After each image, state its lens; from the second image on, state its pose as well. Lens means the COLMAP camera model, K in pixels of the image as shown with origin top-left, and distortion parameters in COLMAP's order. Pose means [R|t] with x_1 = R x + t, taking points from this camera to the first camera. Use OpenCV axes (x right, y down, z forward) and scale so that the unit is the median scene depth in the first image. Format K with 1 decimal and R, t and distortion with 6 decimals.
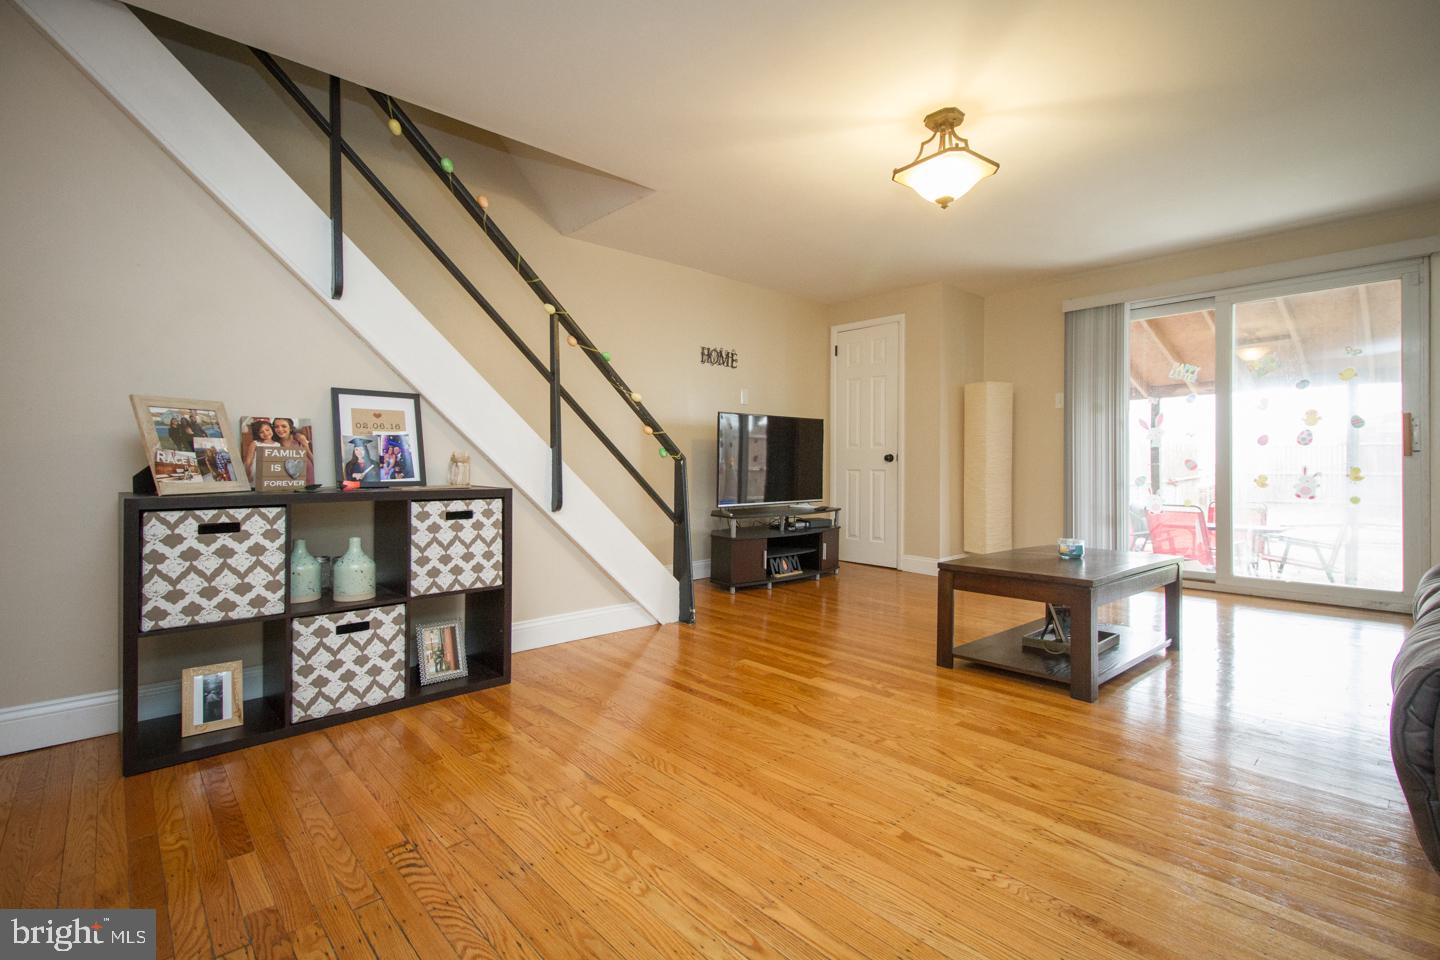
lens RADIAL K [[668.1, 0, 717.1], [0, 668.1, 473.1], [0, 0, 1]] dist [0.009308, -0.001418]
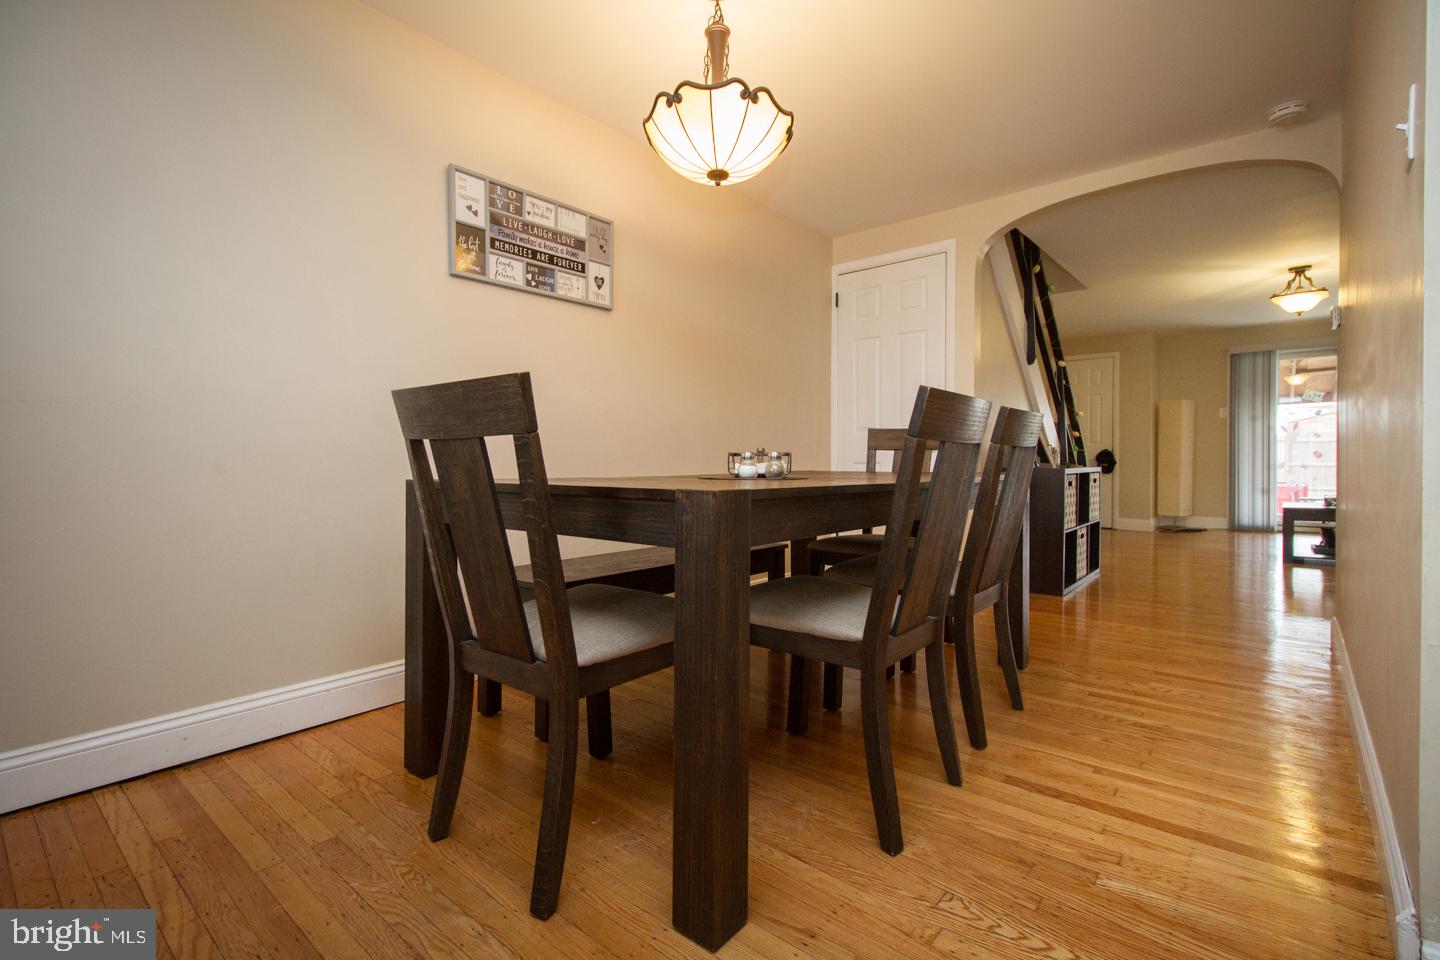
lens RADIAL K [[668.1, 0, 723.4], [0, 668.1, 479.7], [0, 0, 1]] dist [0.009308, -0.001418]
pose [[0.992151, -0.009785, 0.124662, -0.989870], [0.007890, 0.999846, 0.015685, 0.011882], [-0.124796, -0.014578, 0.992075, -0.443850]]
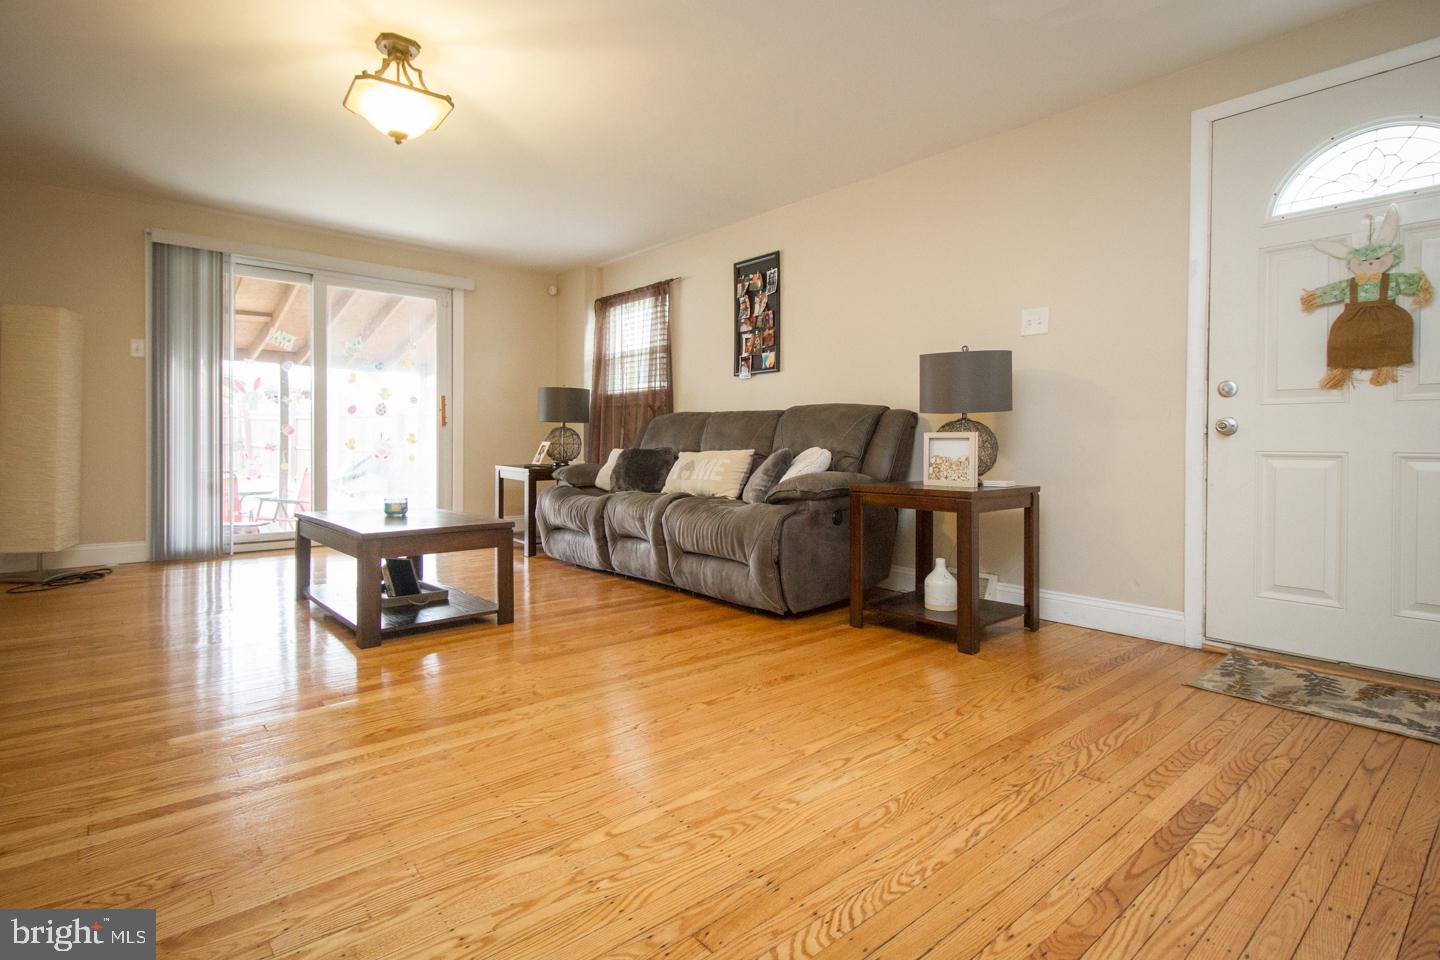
lens RADIAL K [[710.1, 0, 707.9], [0, 710.1, 447.2], [0, 0, 1]] dist [-0.000196, -0.000112]
pose [[0.029807, -0.005960, 0.999538, -0.414927], [0.003033, 0.999978, 0.005872, 0.011708], [-0.999551, 0.002857, 0.029824, 0.359311]]
